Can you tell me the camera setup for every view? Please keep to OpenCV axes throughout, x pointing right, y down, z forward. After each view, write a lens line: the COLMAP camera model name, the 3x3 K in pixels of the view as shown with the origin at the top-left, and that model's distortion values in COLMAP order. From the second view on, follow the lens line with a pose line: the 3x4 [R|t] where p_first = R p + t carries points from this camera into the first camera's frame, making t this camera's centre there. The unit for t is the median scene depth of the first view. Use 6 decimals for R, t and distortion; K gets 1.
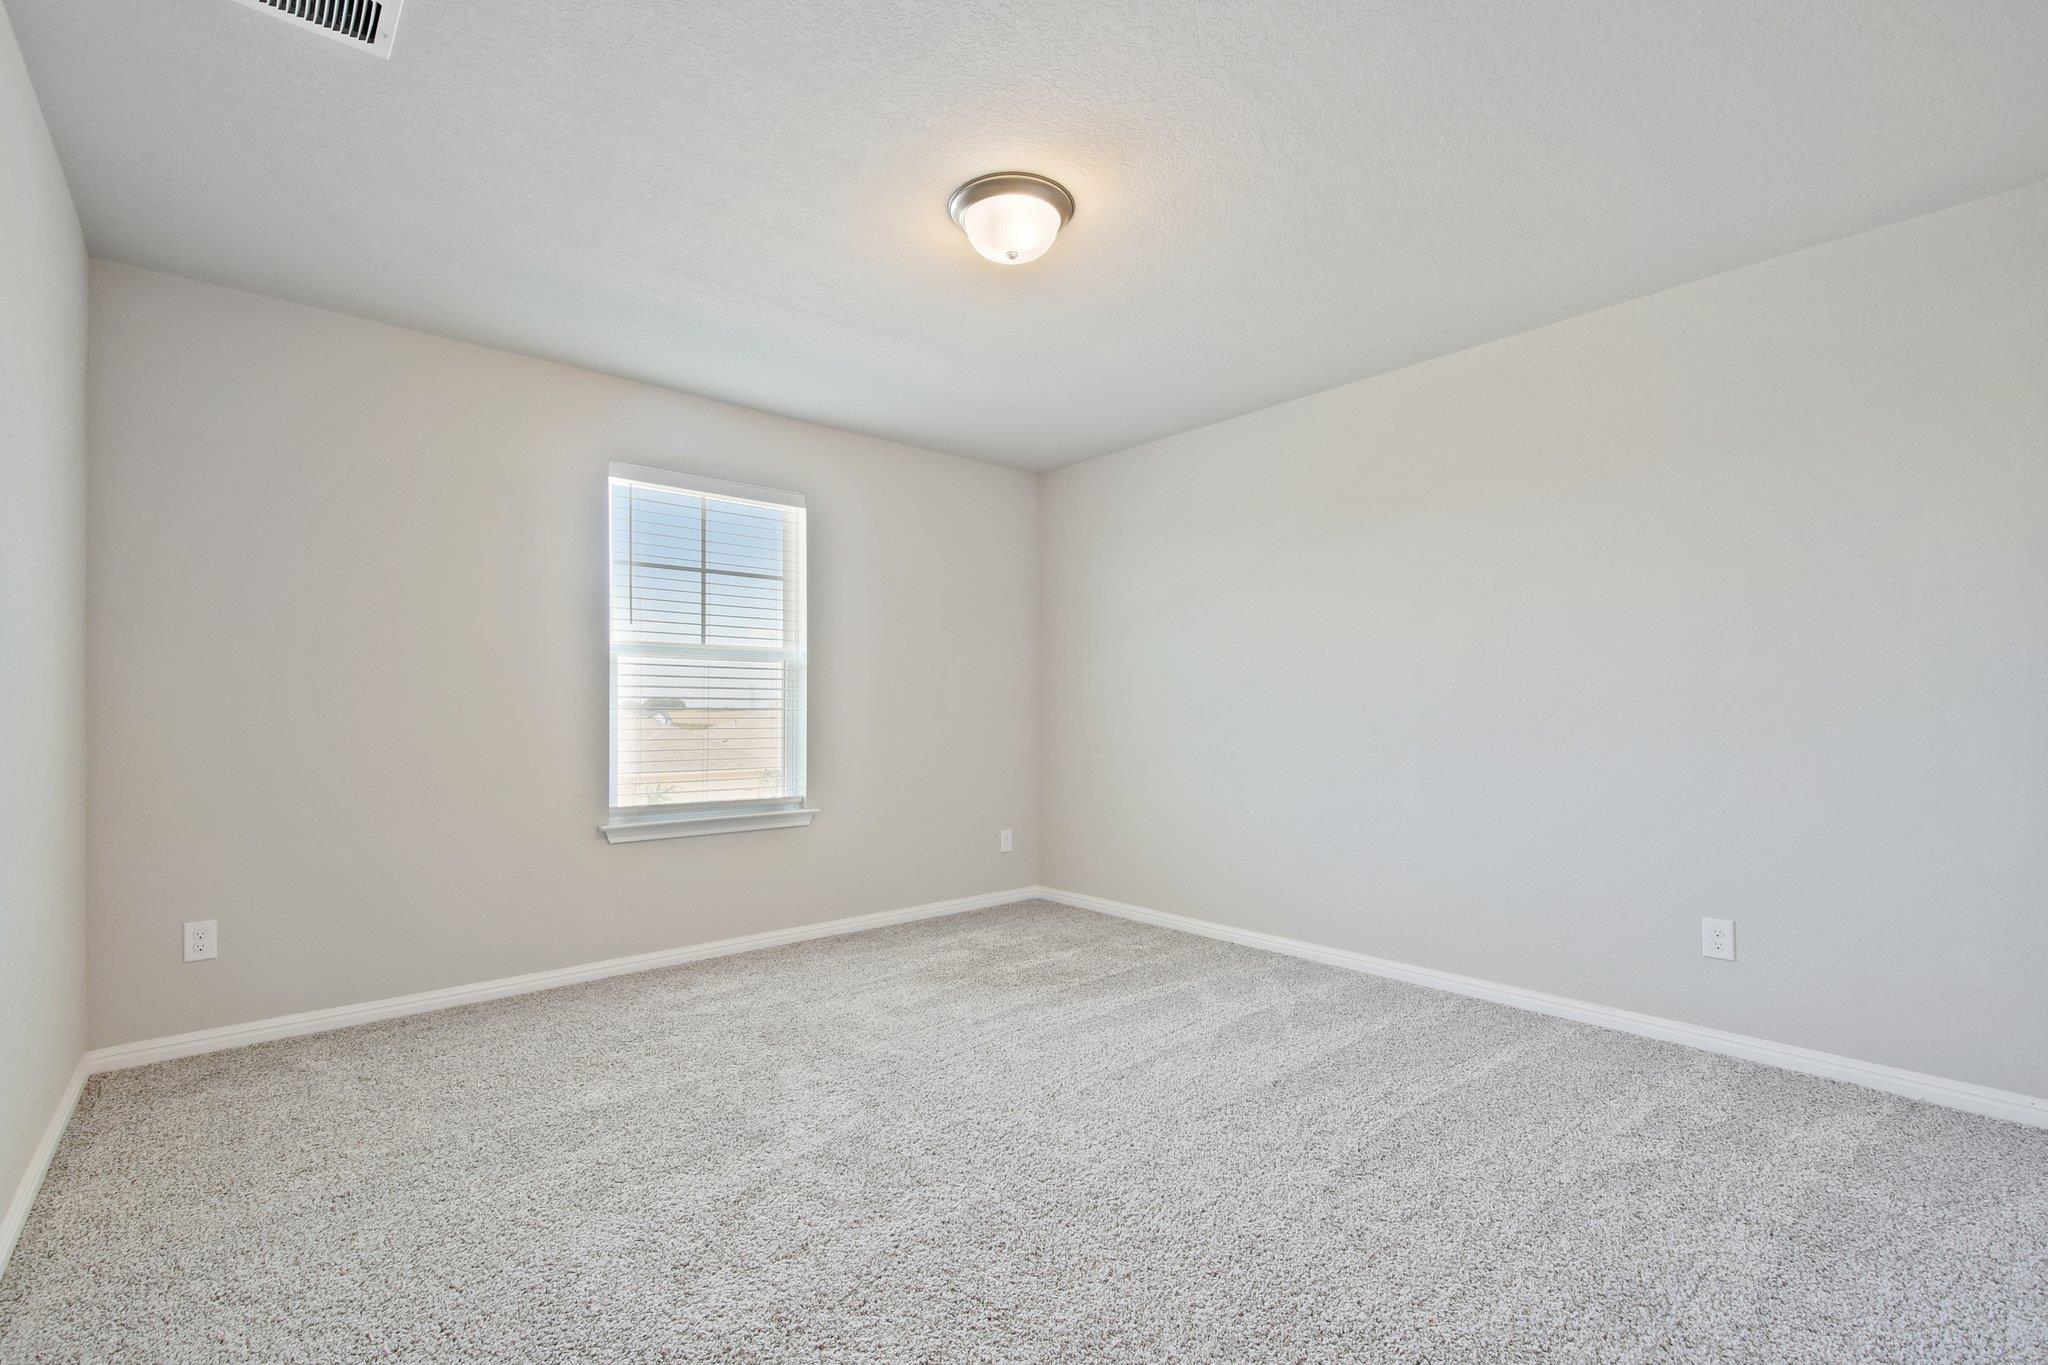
lens RADIAL K [[914.4, 0, 1021.9], [0, 914.4, 701.5], [0, 0, 1]] dist [-0.003285, -0.000801]
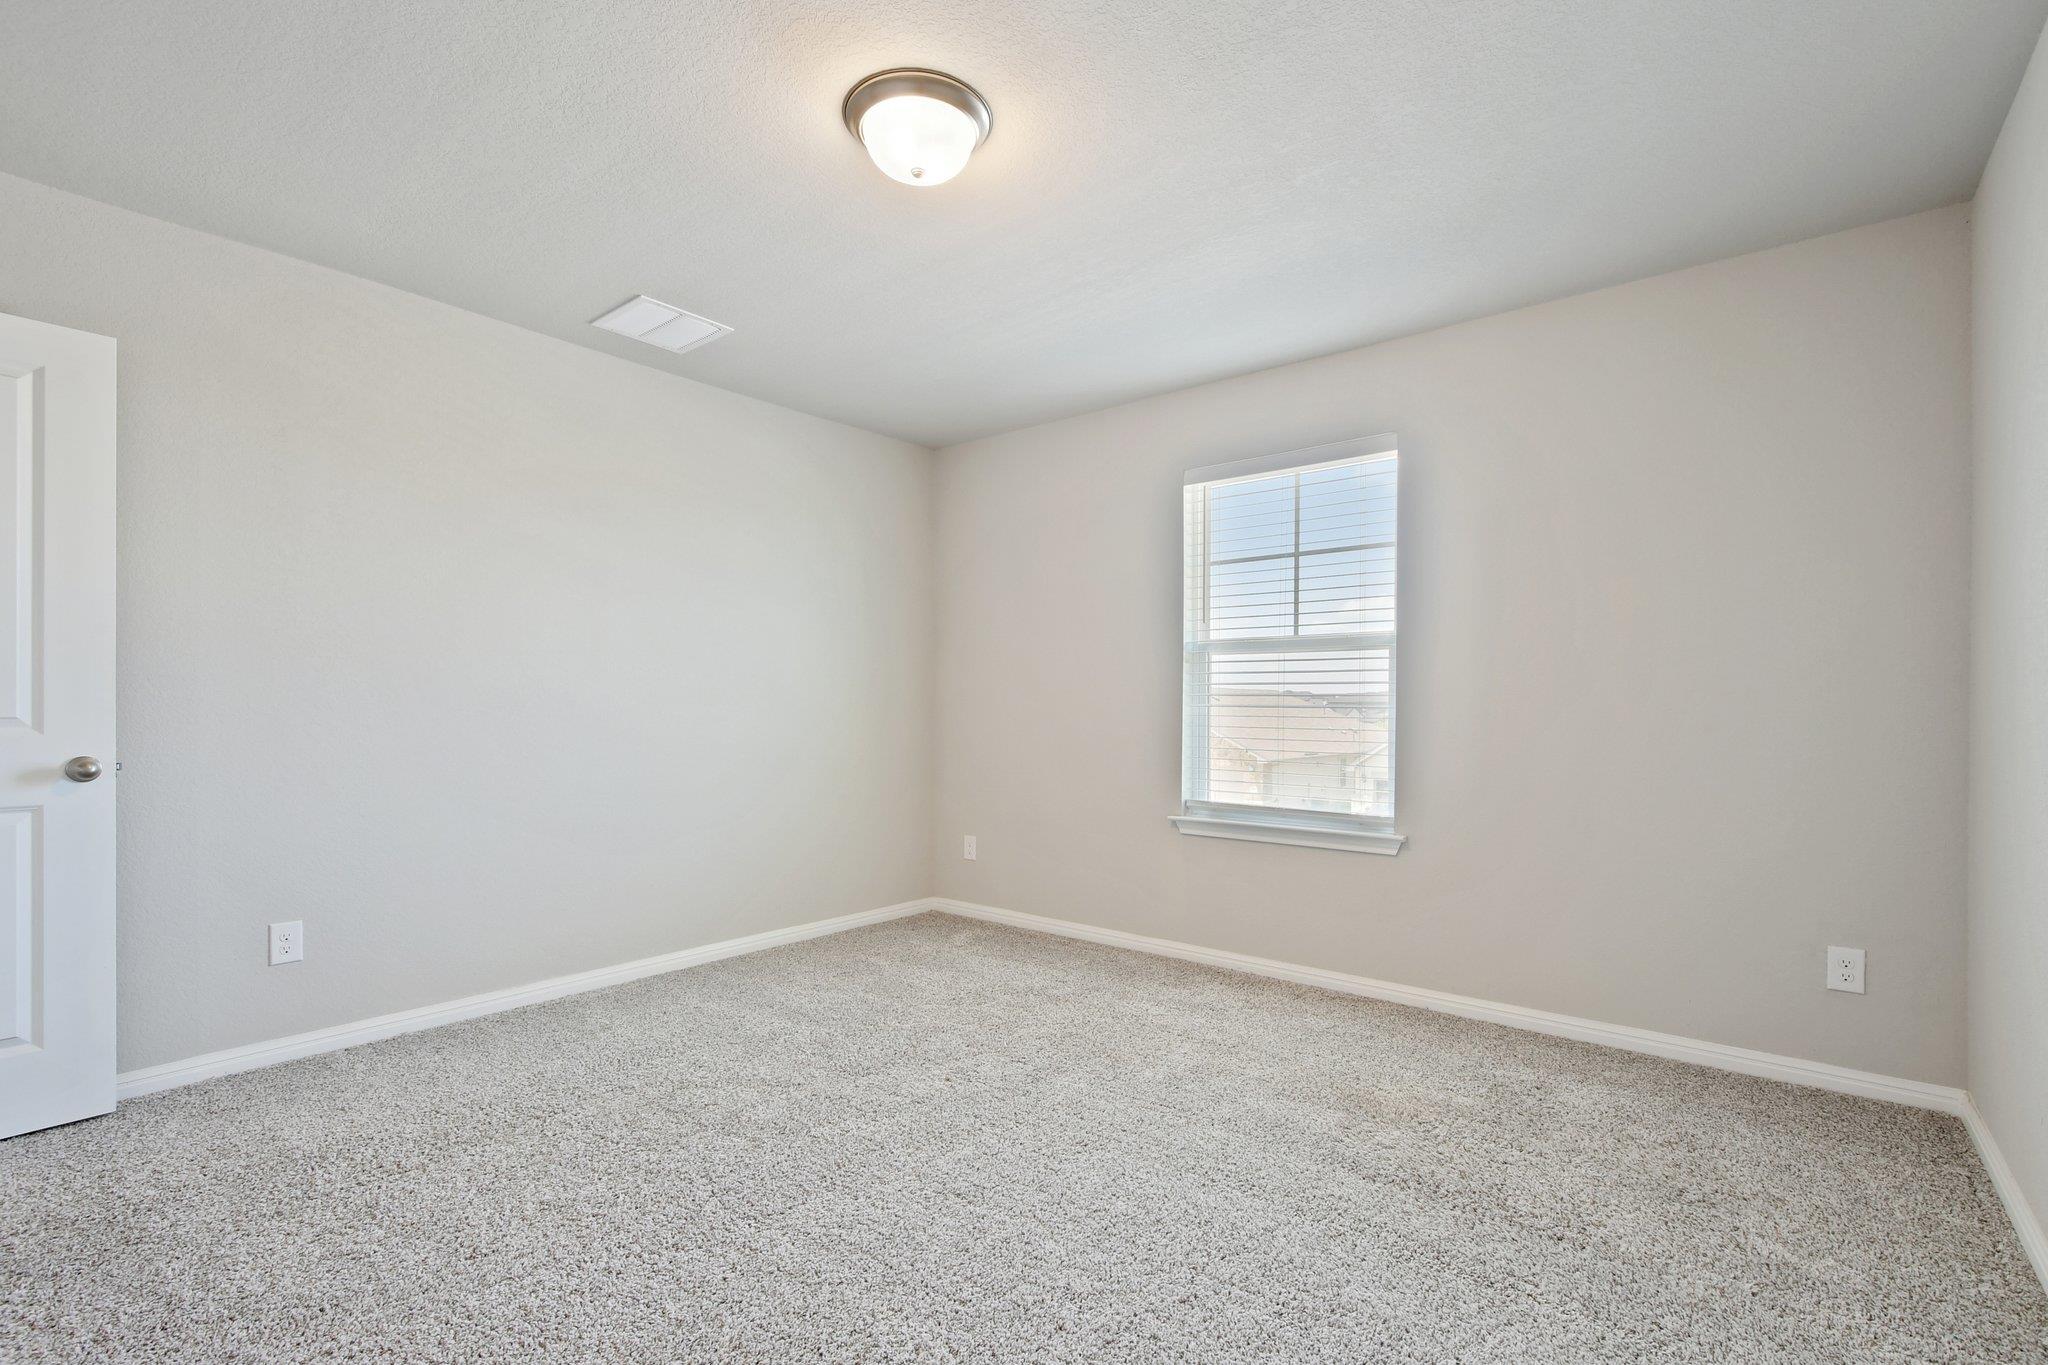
lens RADIAL K [[914.4, 0, 1021.9], [0, 914.4, 701.5], [0, 0, 1]] dist [-0.003285, -0.000801]
pose [[0.152168, -0.000336, -0.988355, 0.511256], [0.010250, 0.999947, 0.001238, -0.000599], [0.988301, -0.010319, 0.152164, 0.591815]]
